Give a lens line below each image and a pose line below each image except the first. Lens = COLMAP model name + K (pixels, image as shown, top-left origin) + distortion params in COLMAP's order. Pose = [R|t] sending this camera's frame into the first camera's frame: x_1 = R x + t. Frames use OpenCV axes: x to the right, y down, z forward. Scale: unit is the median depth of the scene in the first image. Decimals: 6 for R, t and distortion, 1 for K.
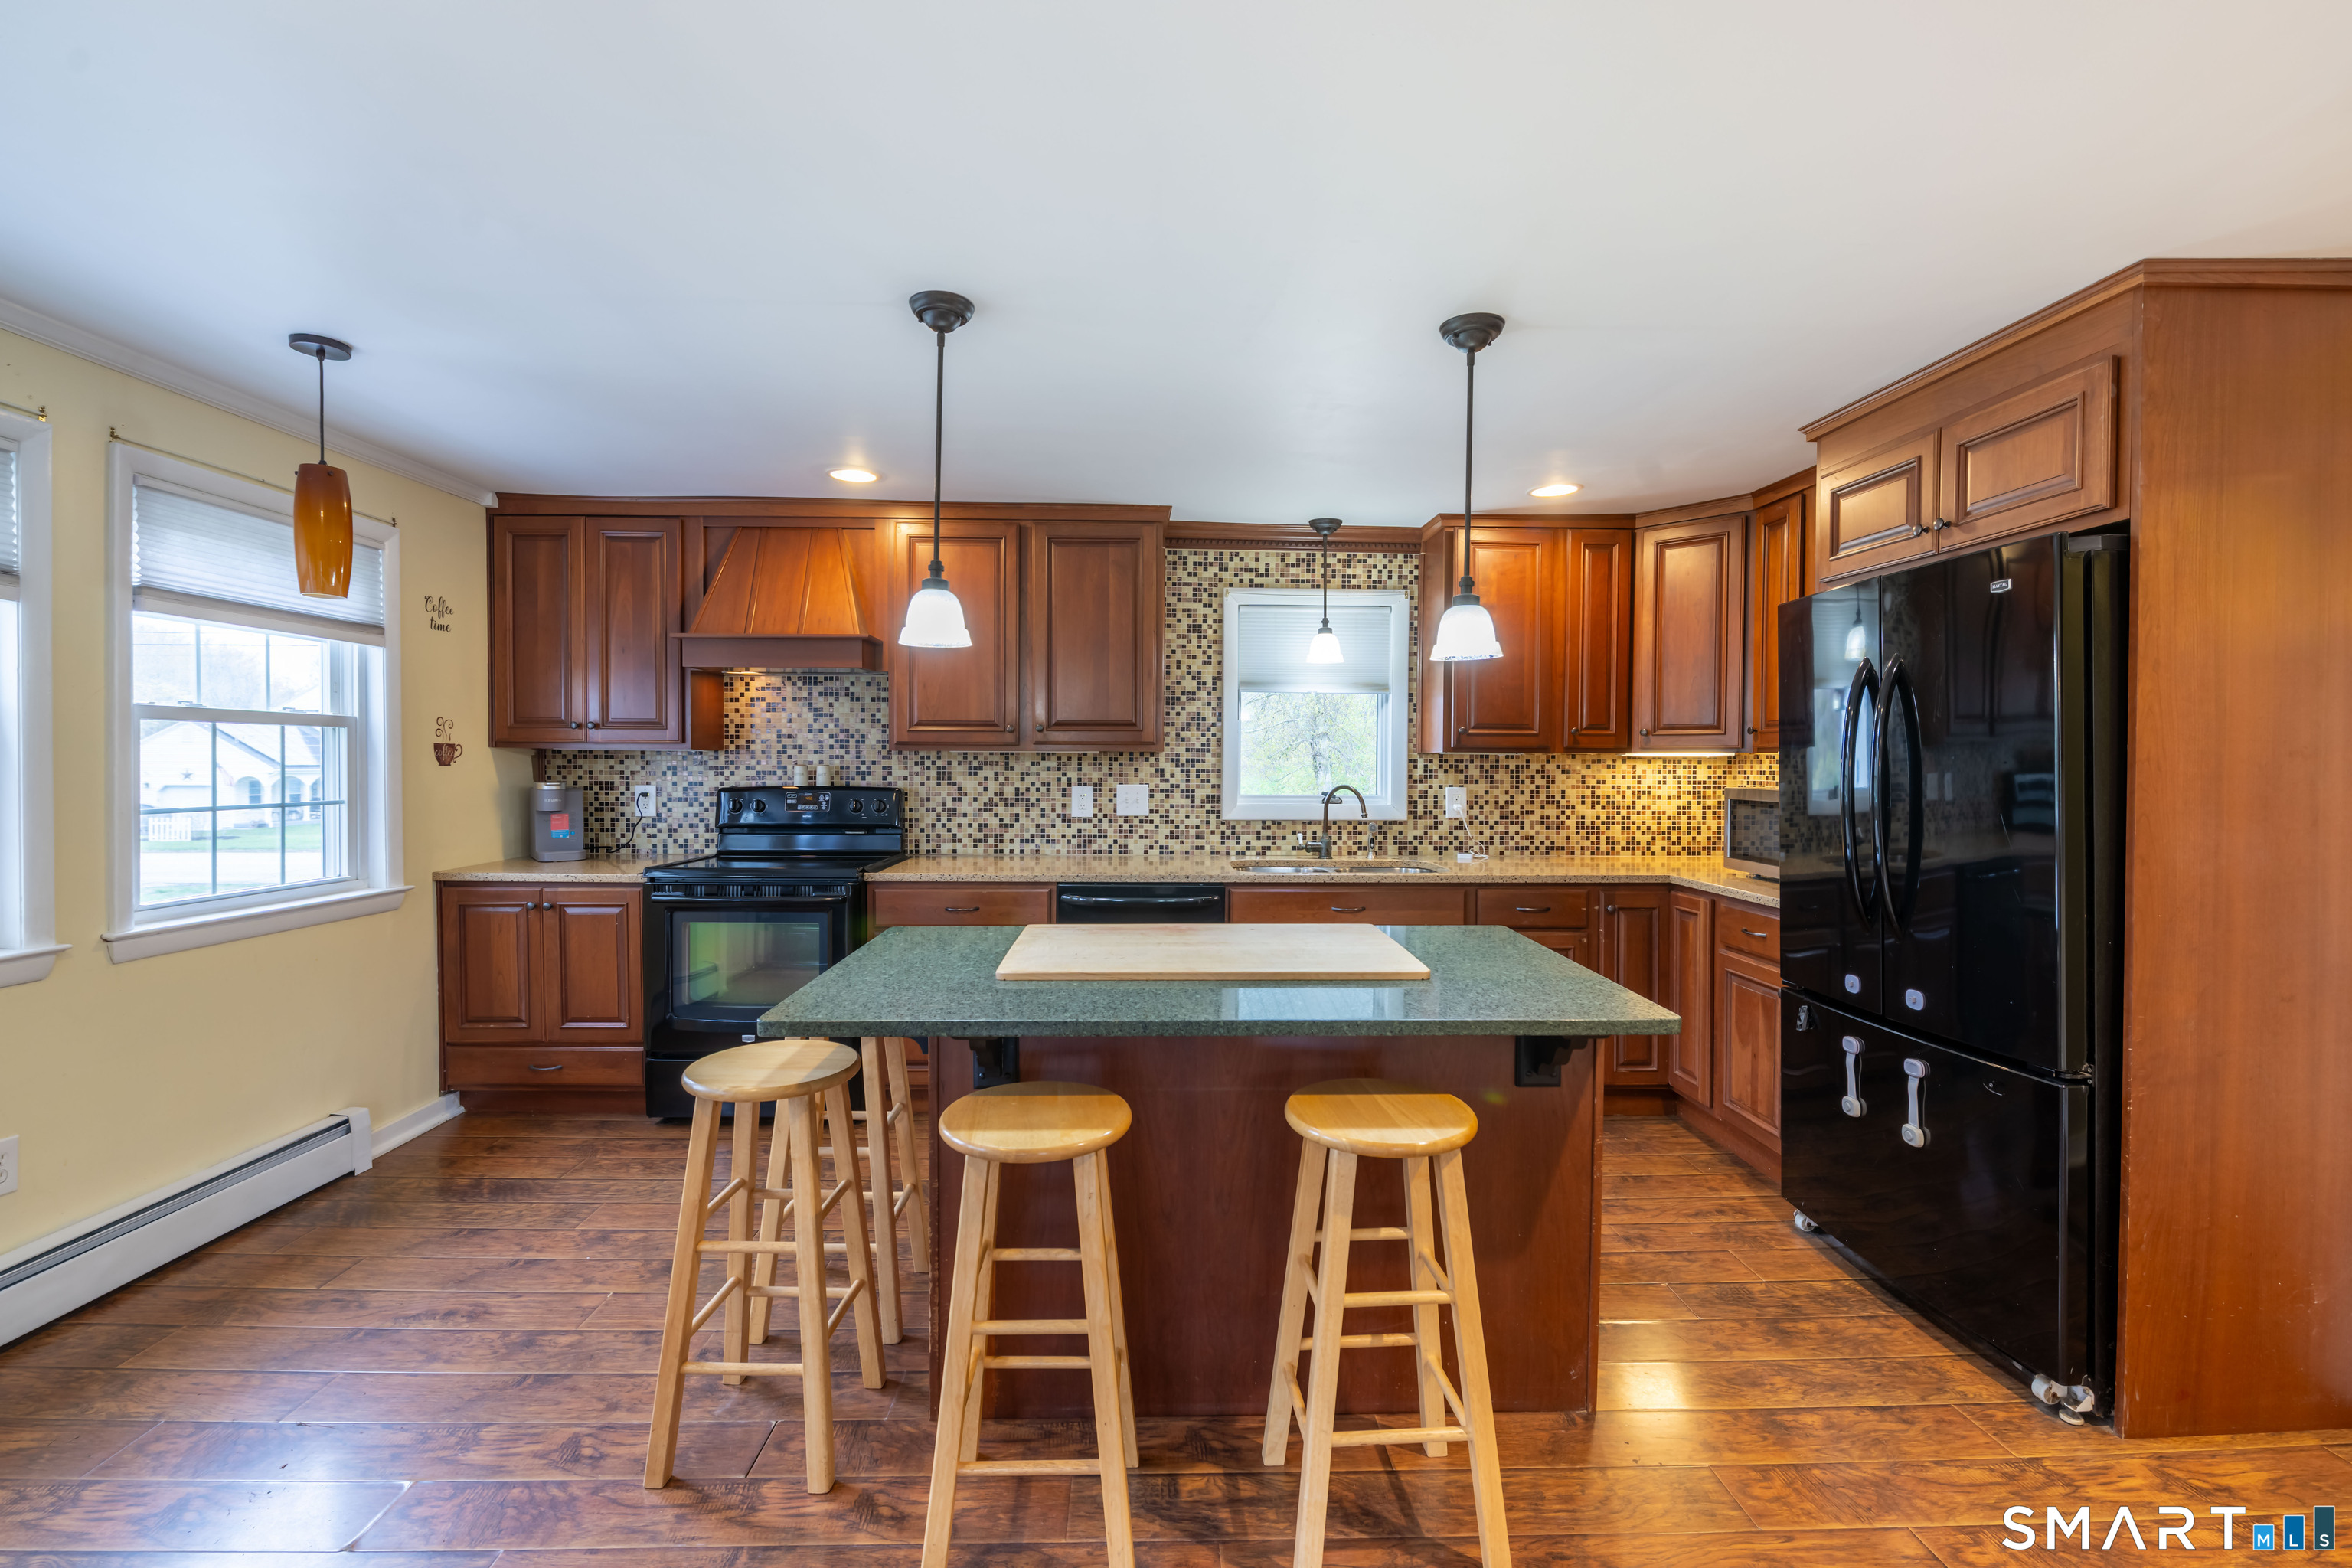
lens RADIAL K [[1004.3, 0, 1173.9], [0, 1004.3, 780.1], [0, 0, 1]] dist [-0.001278, -0.000033]
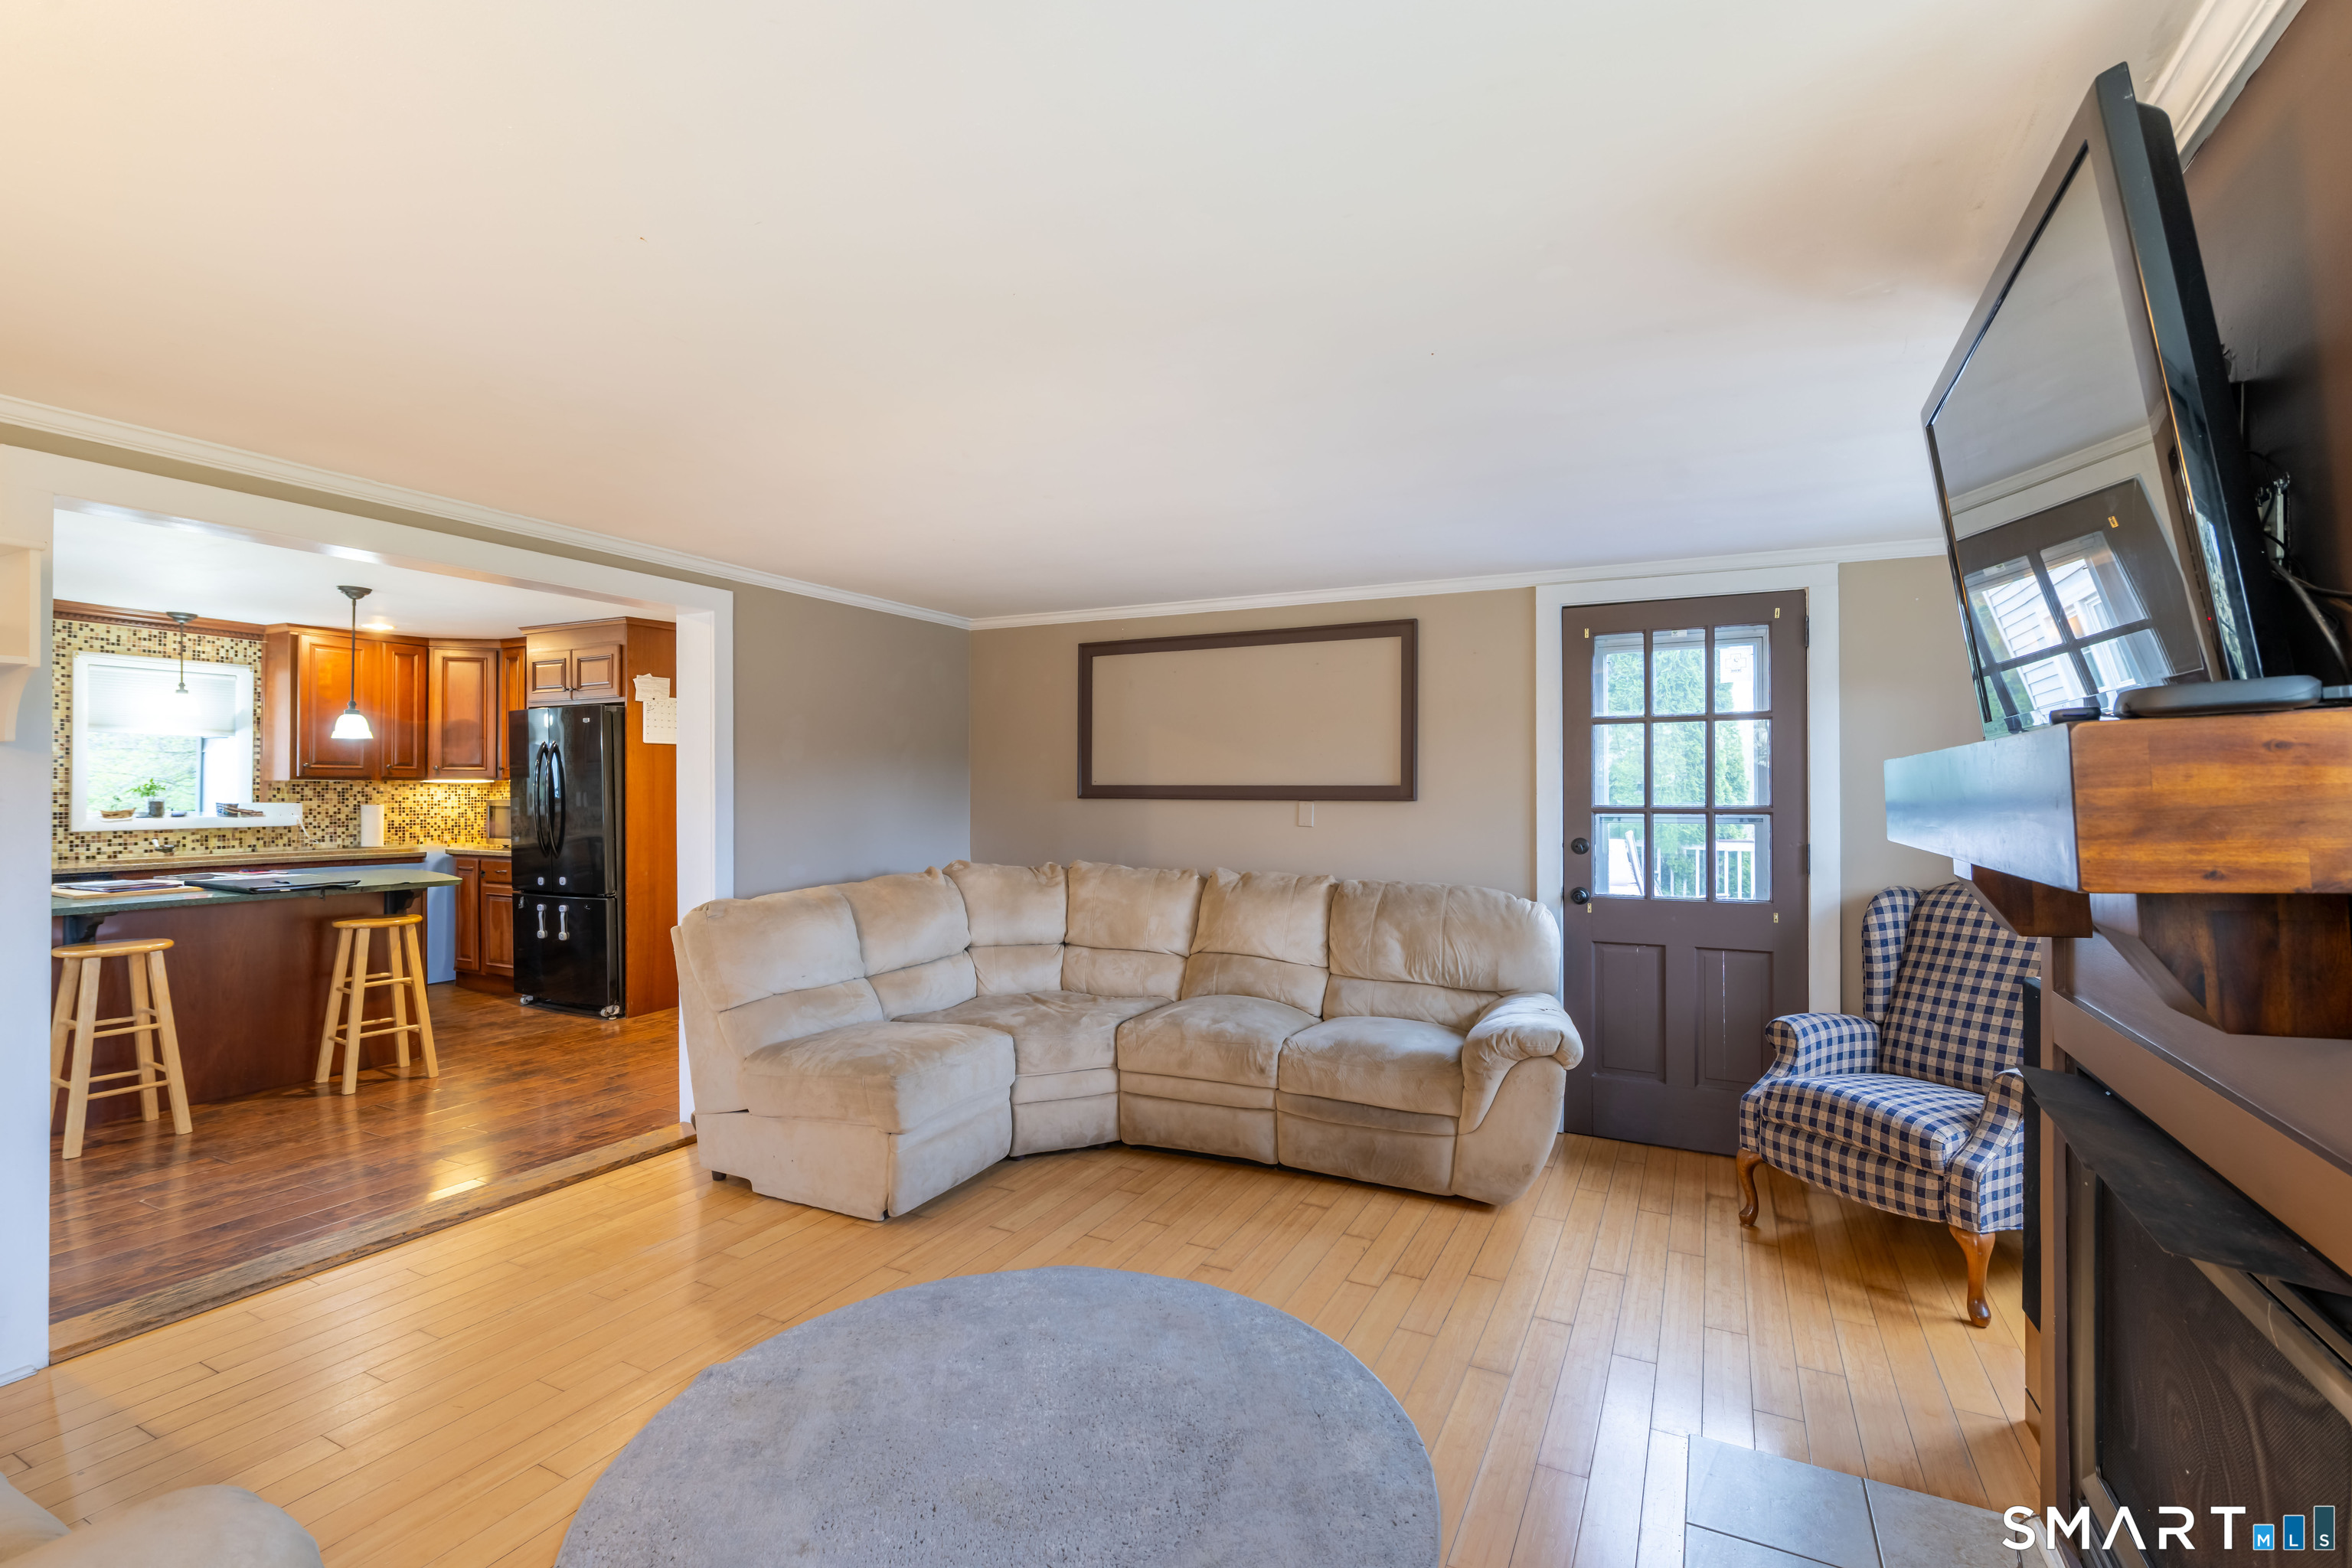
lens RADIAL K [[1044.5, 0, 1176.0], [0, 1044.5, 784.0], [0, 0, 1]] dist [-0.001765, -0.000327]
pose [[0.482171, -0.000188, 0.876077, -0.440561], [0.018771, 0.999773, -0.010117, 0.018971], [-0.875876, 0.021323, 0.482065, -0.878219]]
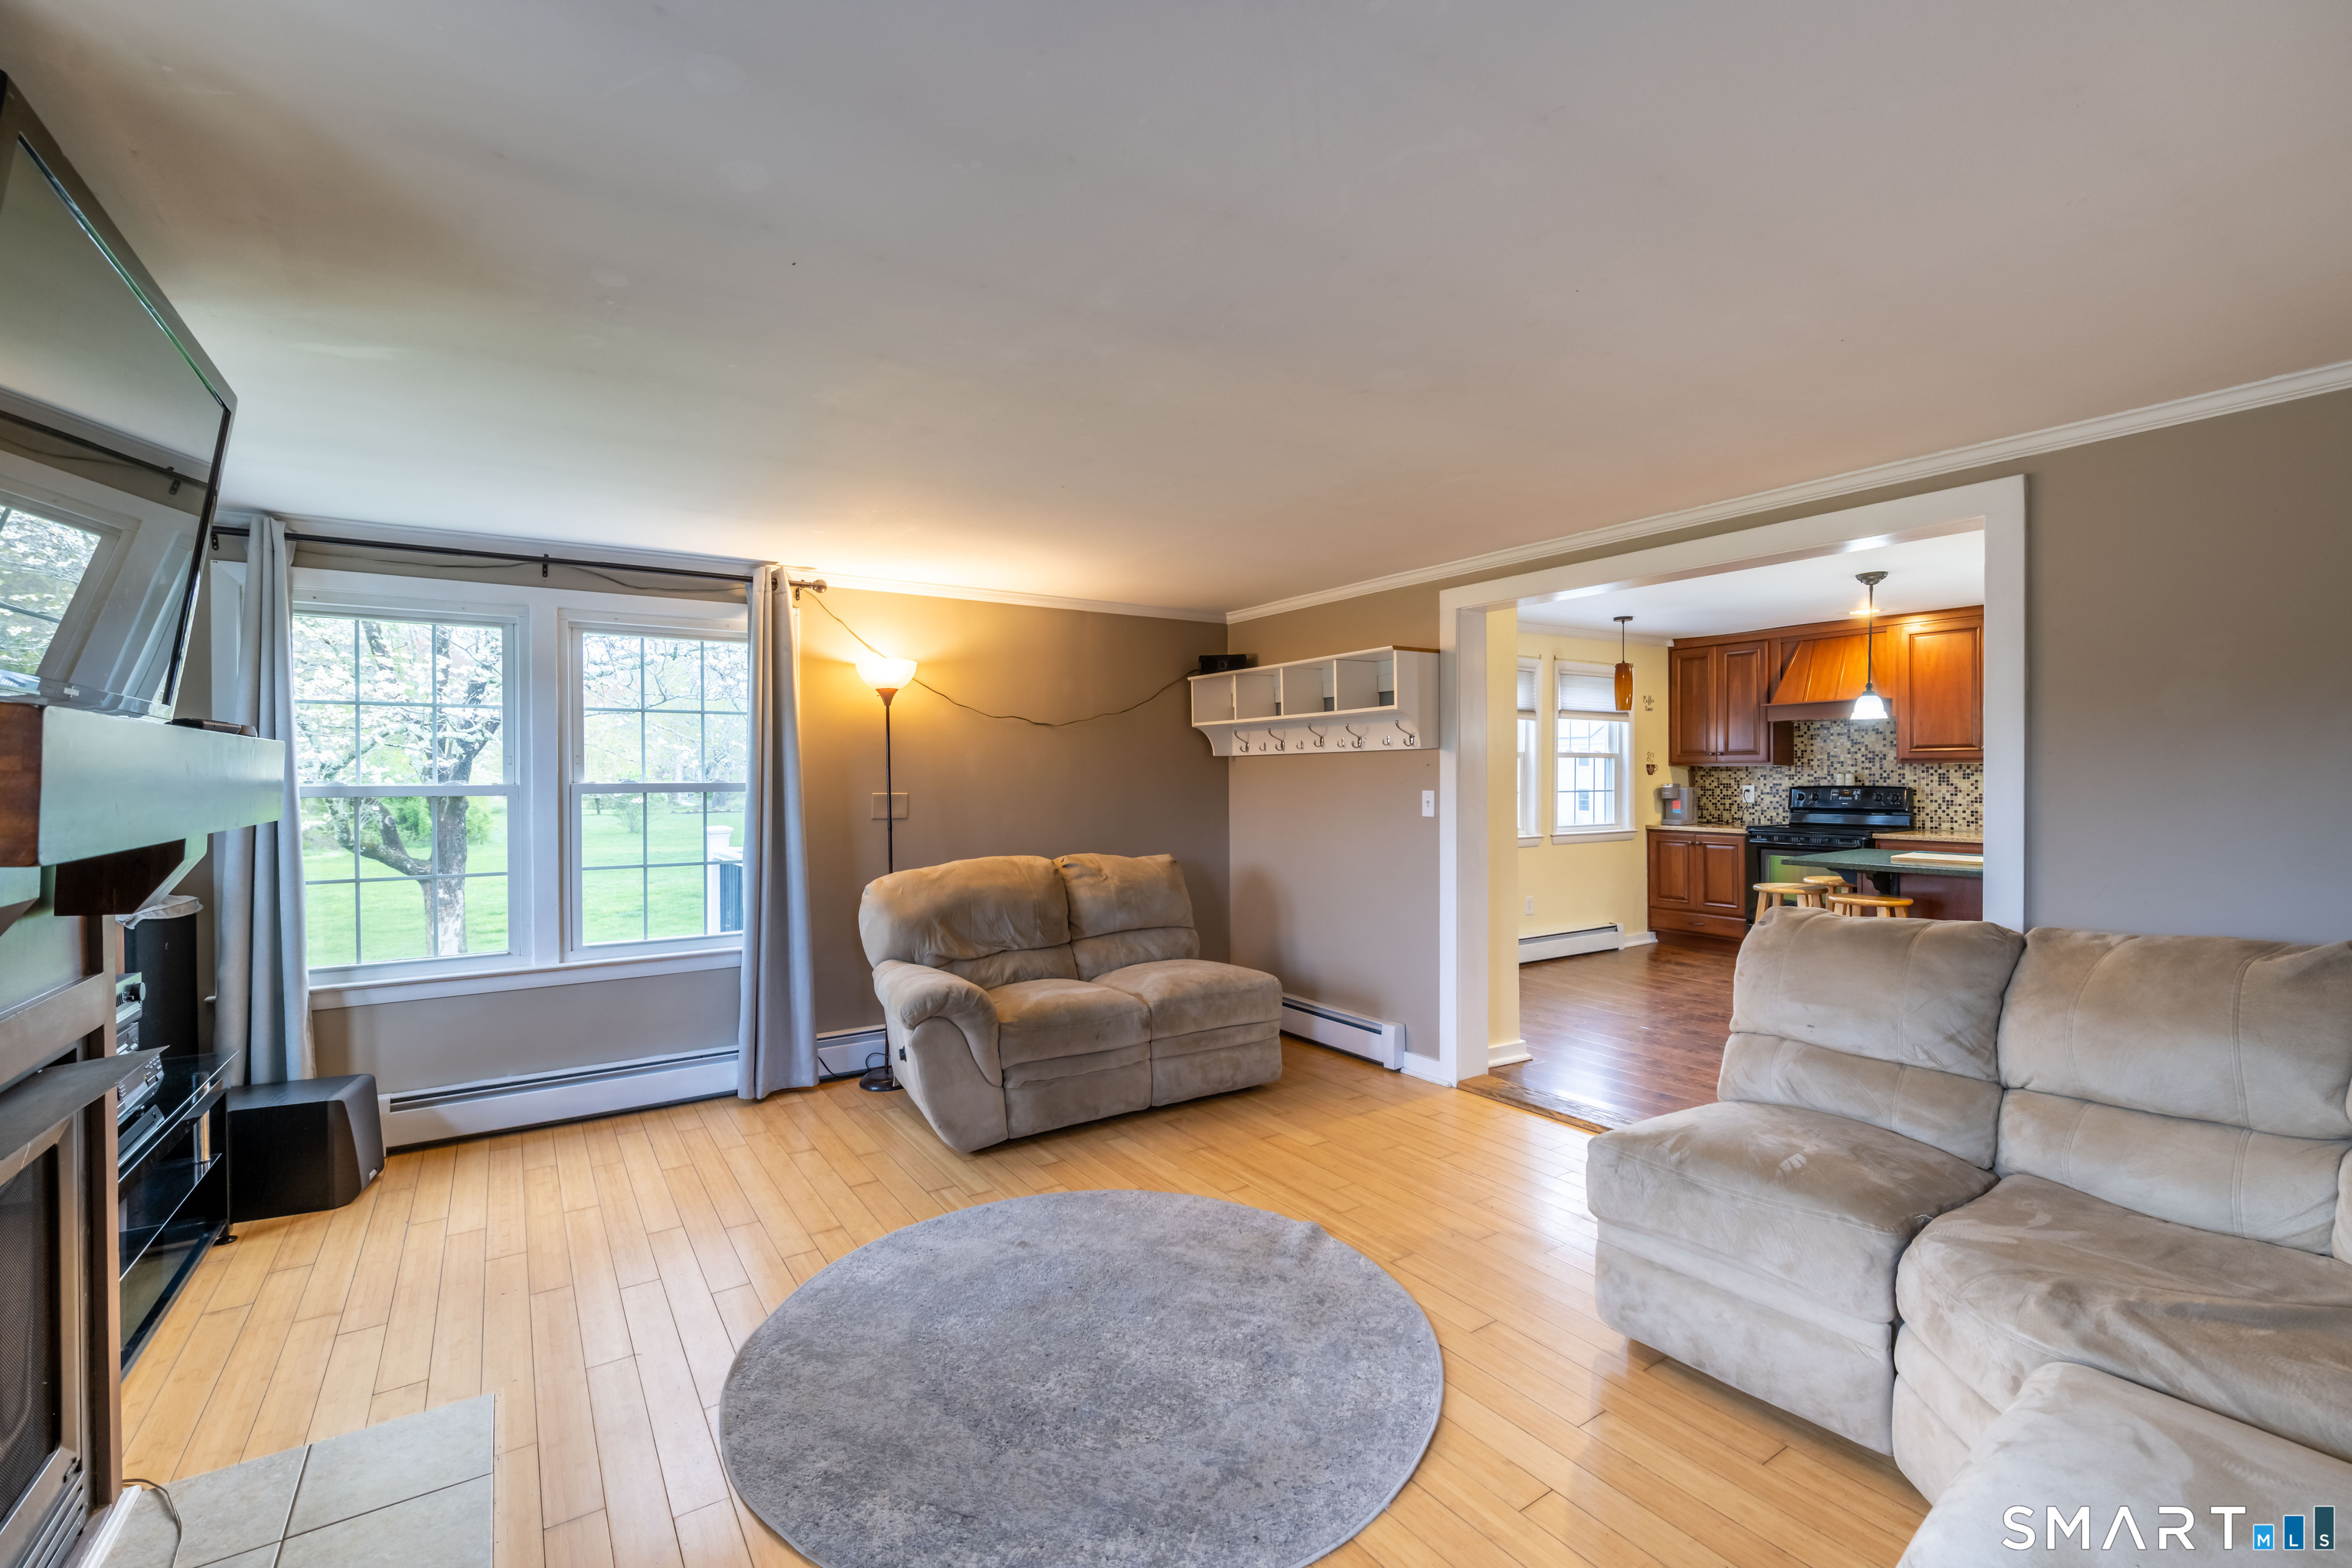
lens RADIAL K [[1014.6, 0, 1169.4], [0, 1014.6, 782.4], [0, 0, 1]] dist [-0.001921, -0.000516]
pose [[0.527374, -0.003364, -0.849626, 0.468975], [-0.009155, 0.999912, -0.009642, 0.026467], [0.849584, 0.012863, 0.527297, -0.837983]]
